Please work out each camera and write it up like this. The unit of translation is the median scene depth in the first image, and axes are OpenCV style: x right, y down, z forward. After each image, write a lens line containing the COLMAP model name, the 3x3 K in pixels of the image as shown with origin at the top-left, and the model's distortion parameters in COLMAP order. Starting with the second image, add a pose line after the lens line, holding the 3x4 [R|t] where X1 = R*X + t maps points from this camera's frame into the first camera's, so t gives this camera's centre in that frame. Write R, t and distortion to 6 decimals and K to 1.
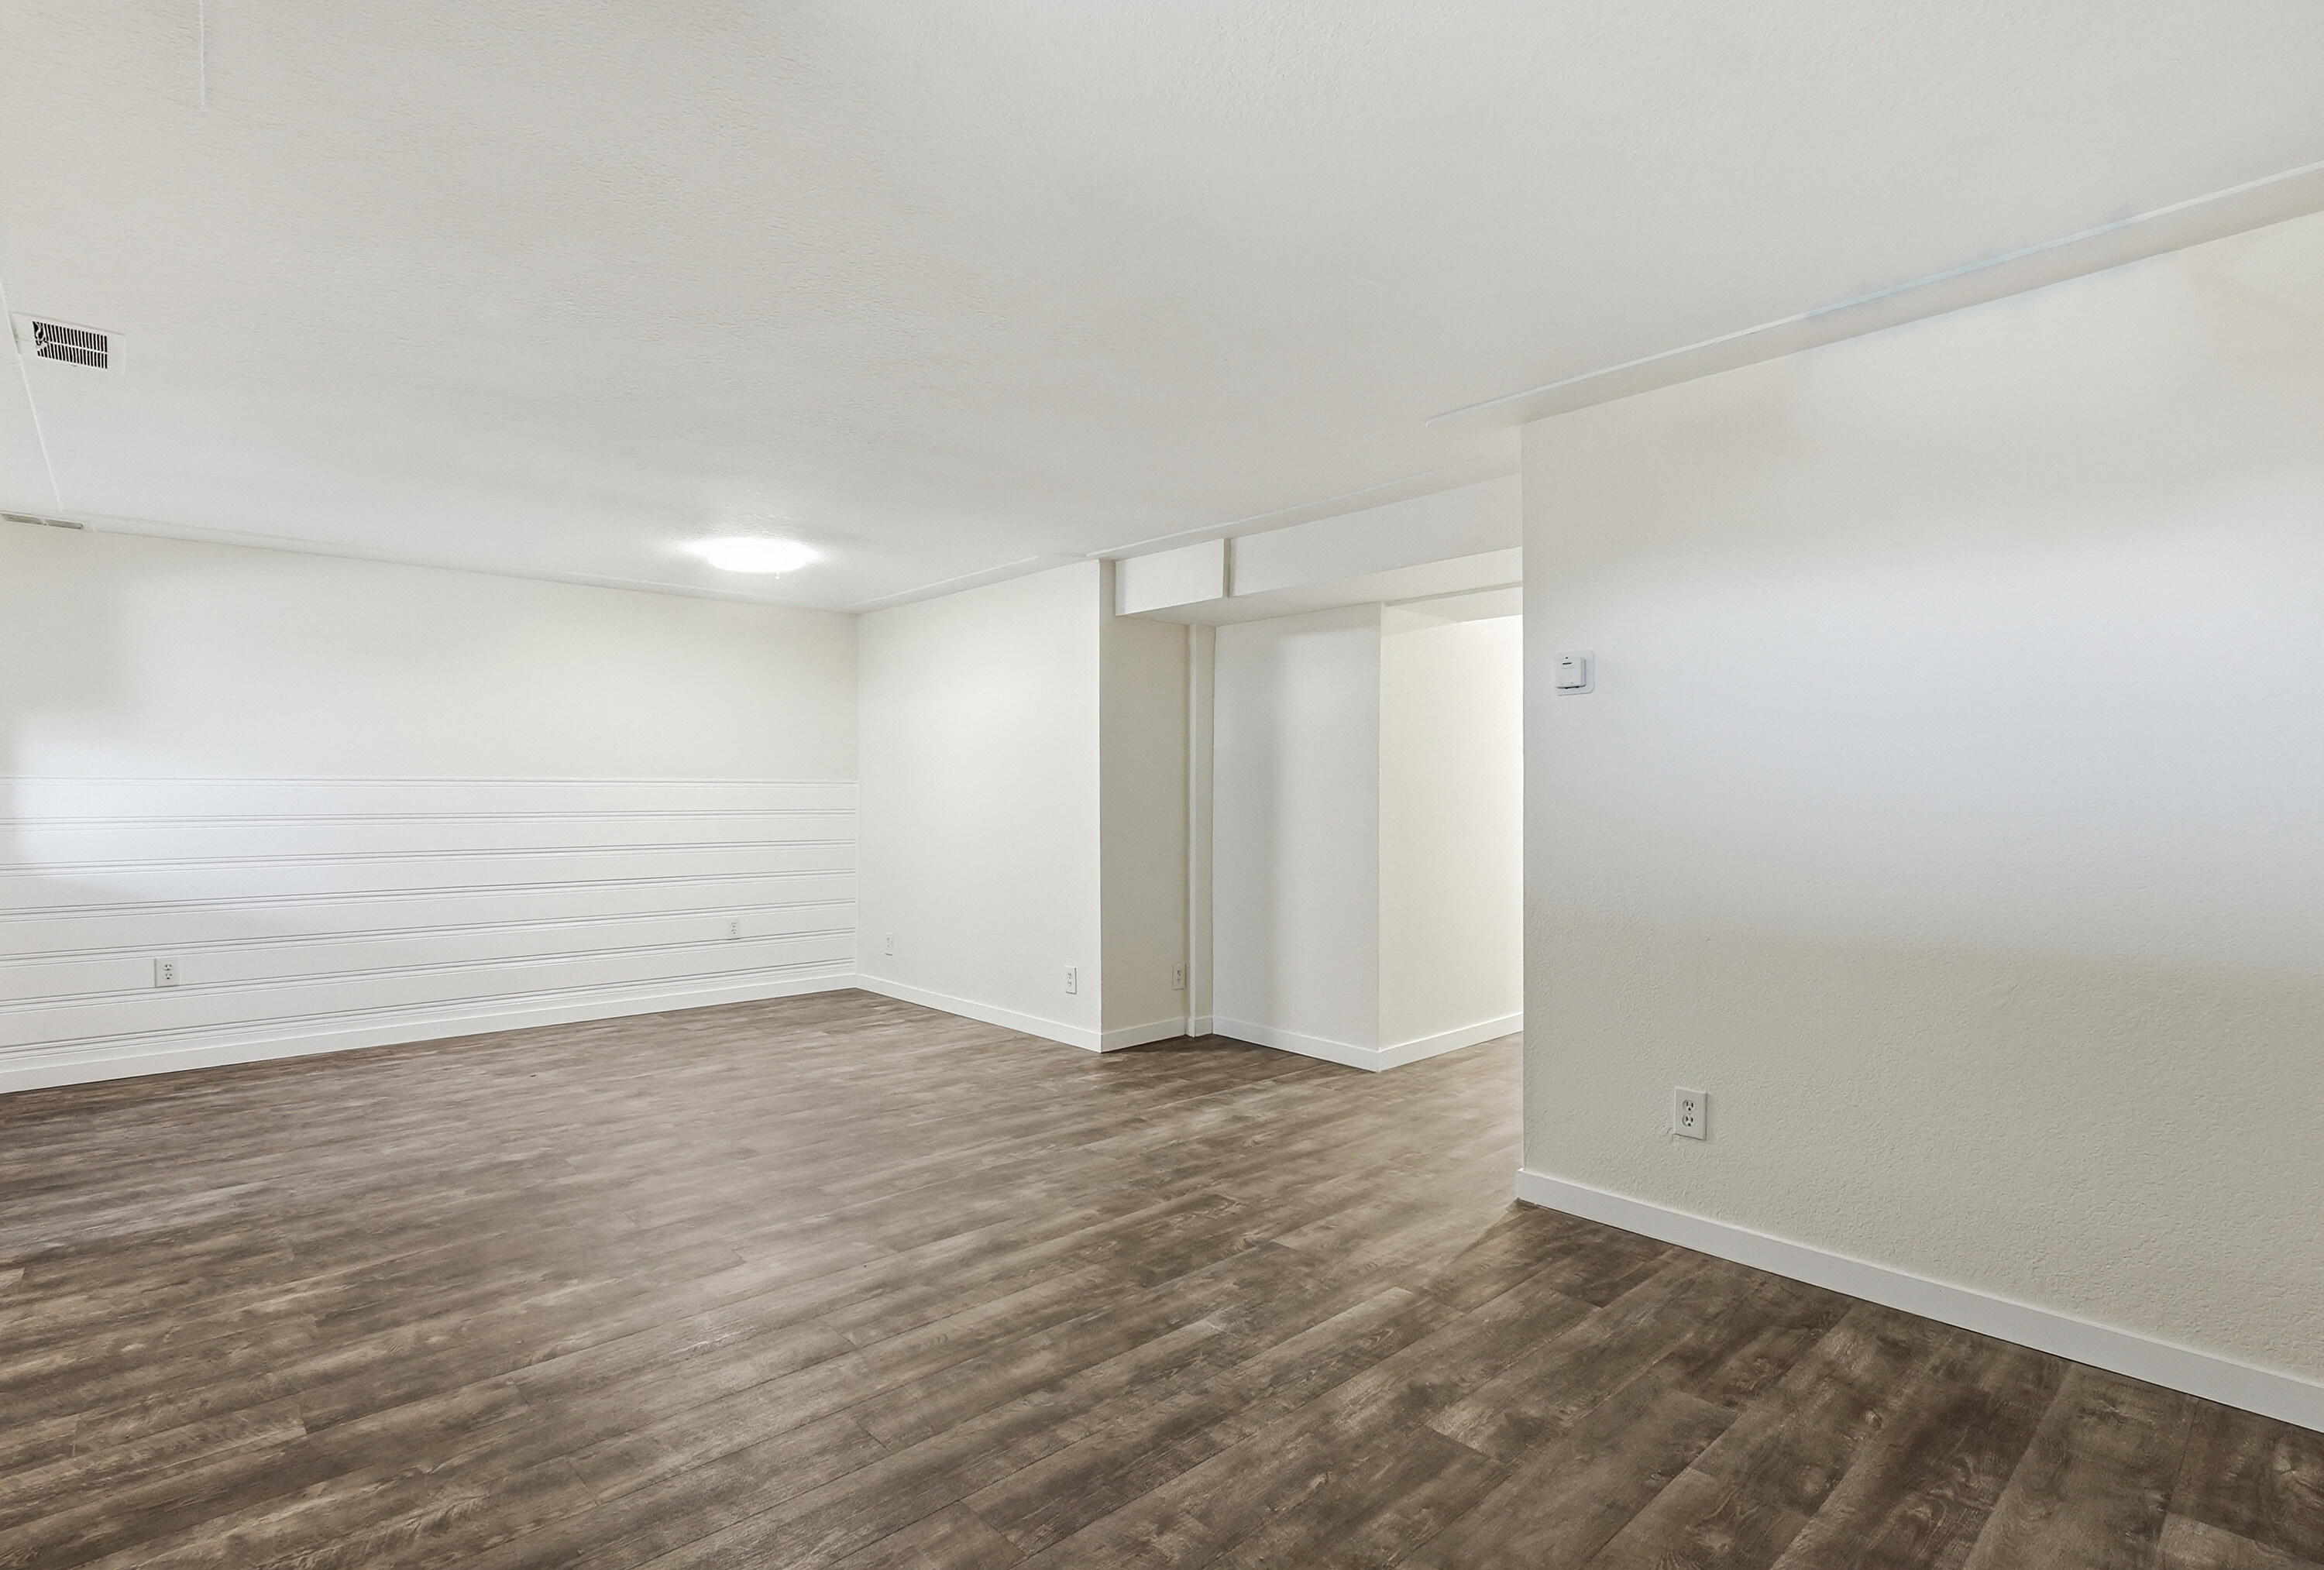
lens RADIAL K [[1113.6, 0, 1162.0], [0, 1113.6, 785.0], [0, 0, 1]] dist [-0.000847, -0.000379]
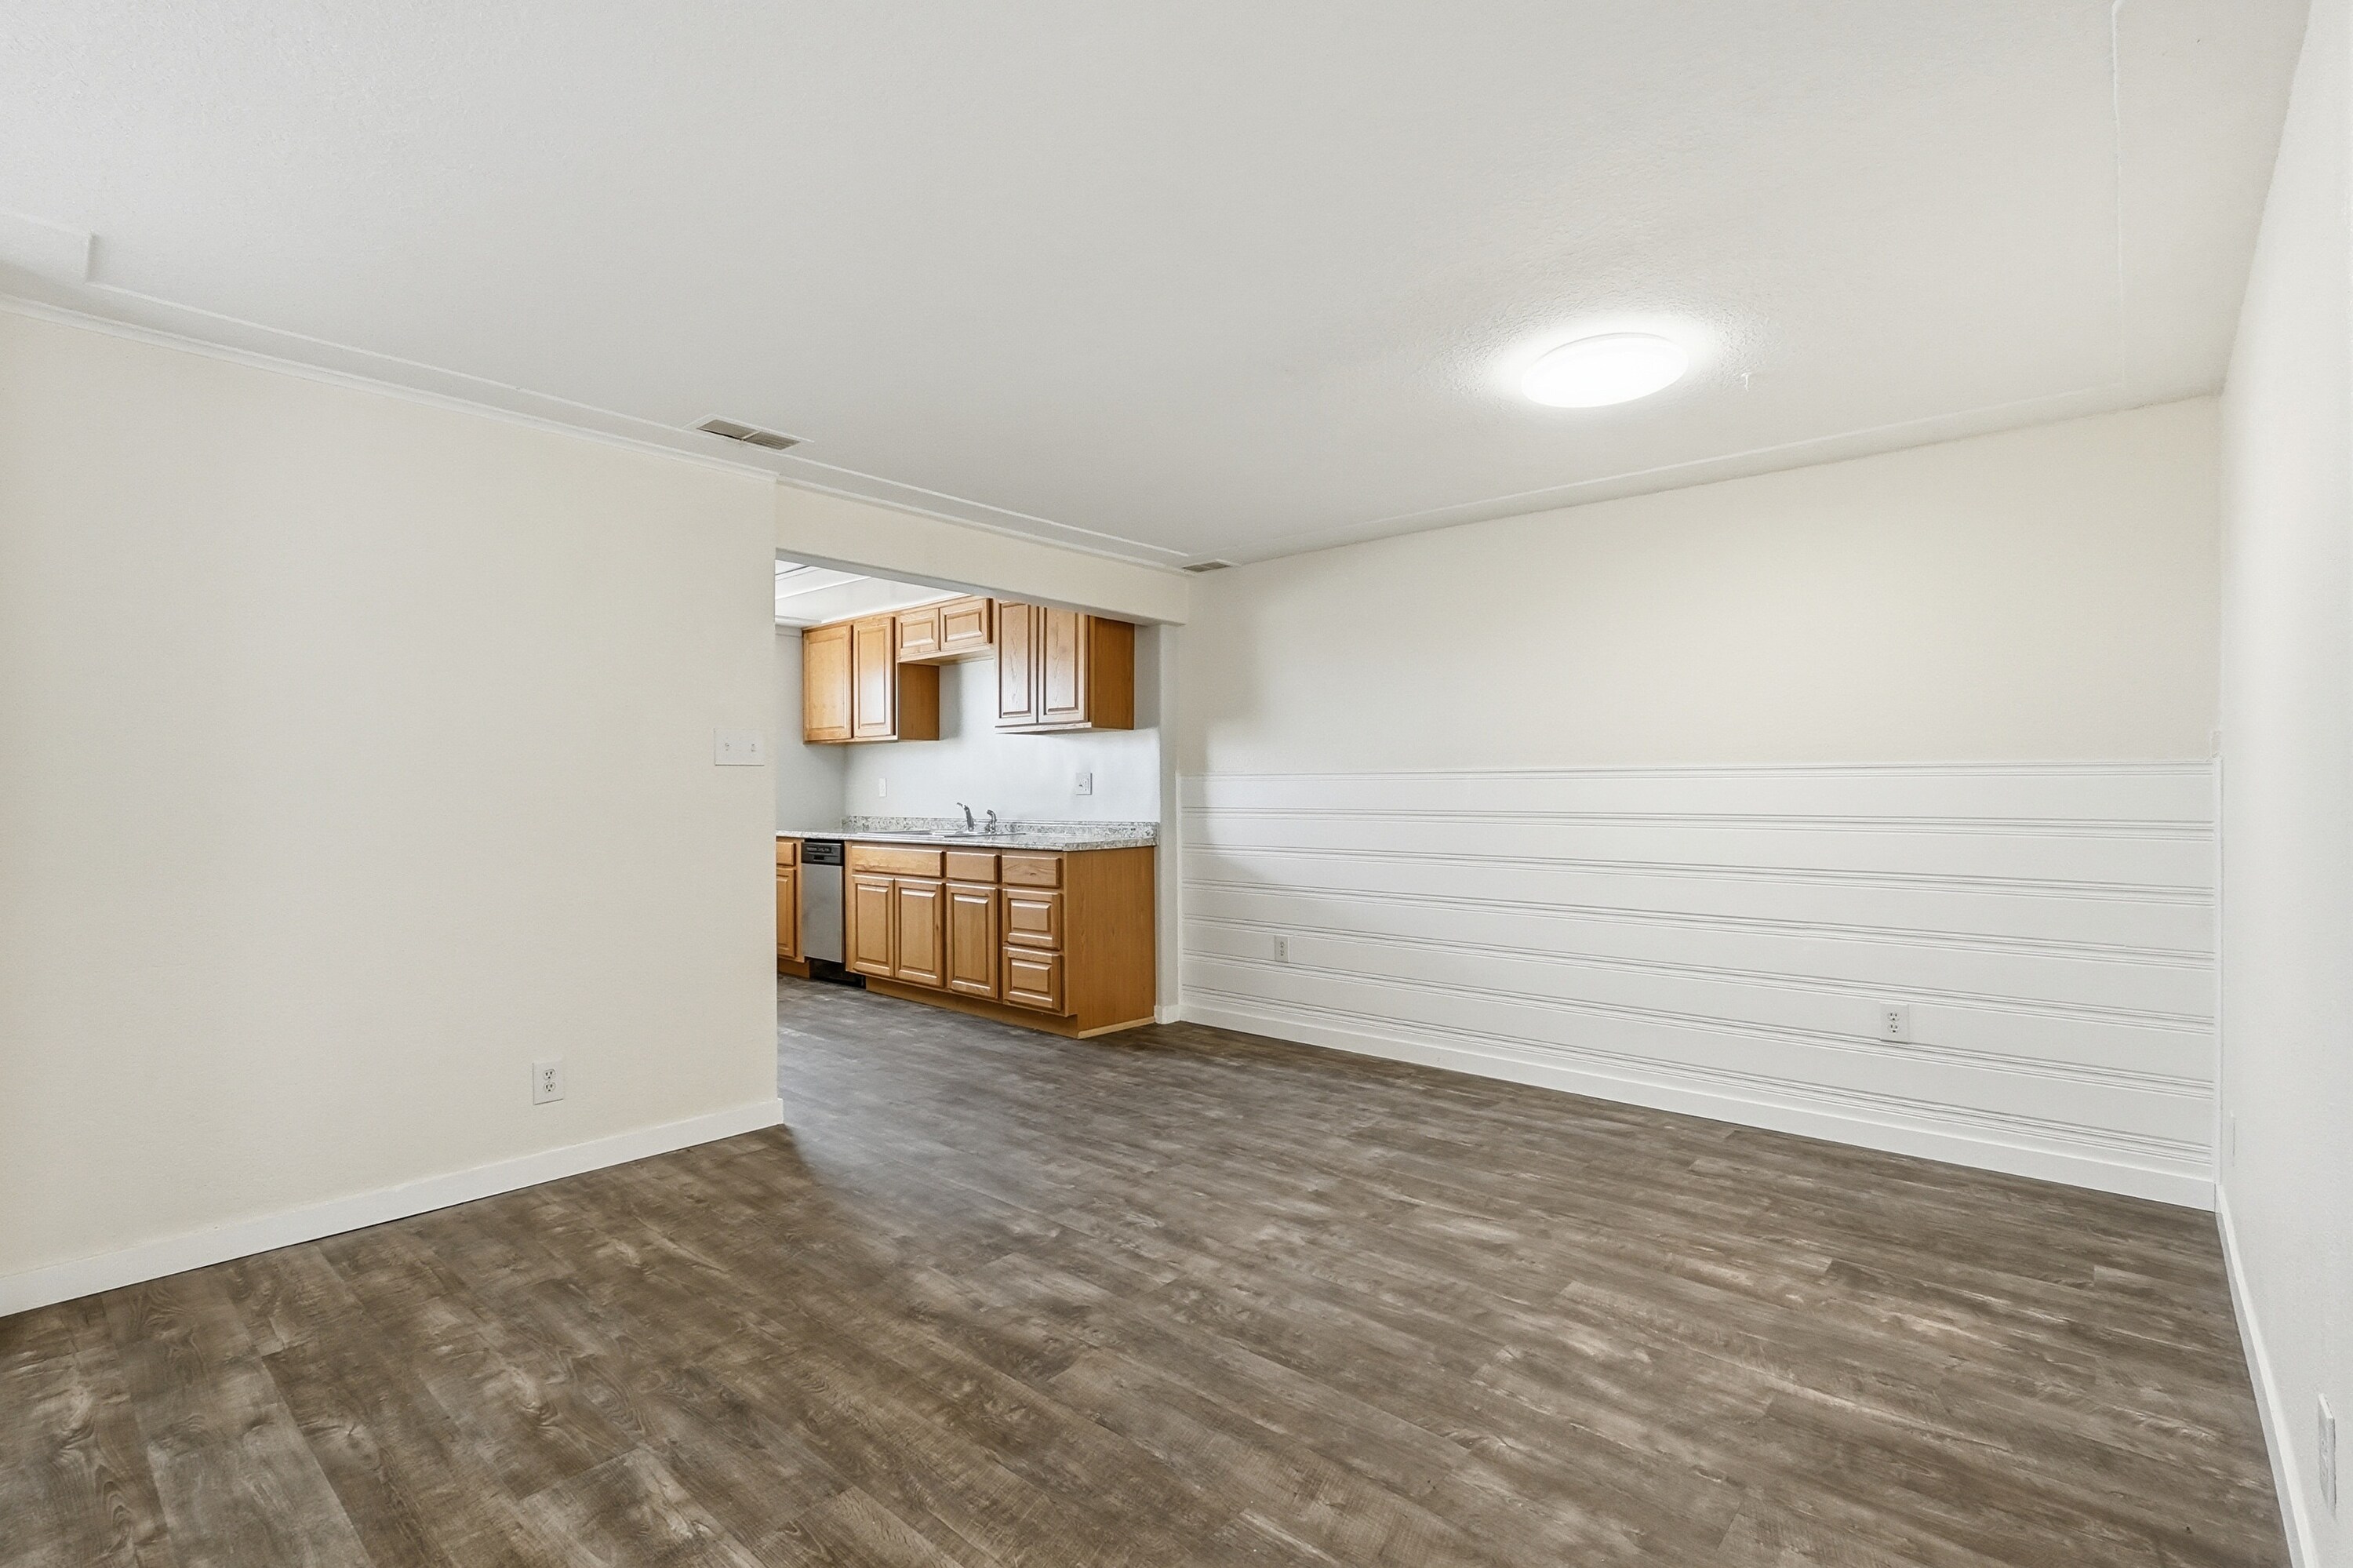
lens RADIAL K [[1089.4, 0, 1184.2], [0, 1089.4, 802.1], [0, 0, 1]] dist [-0.018720, 0.007886]
pose [[0.104062, 0.006254, -0.994551, 0.226412], [0.006773, 0.999953, 0.006996, 0.017391], [0.994548, -0.007464, 0.104014, 1.044609]]
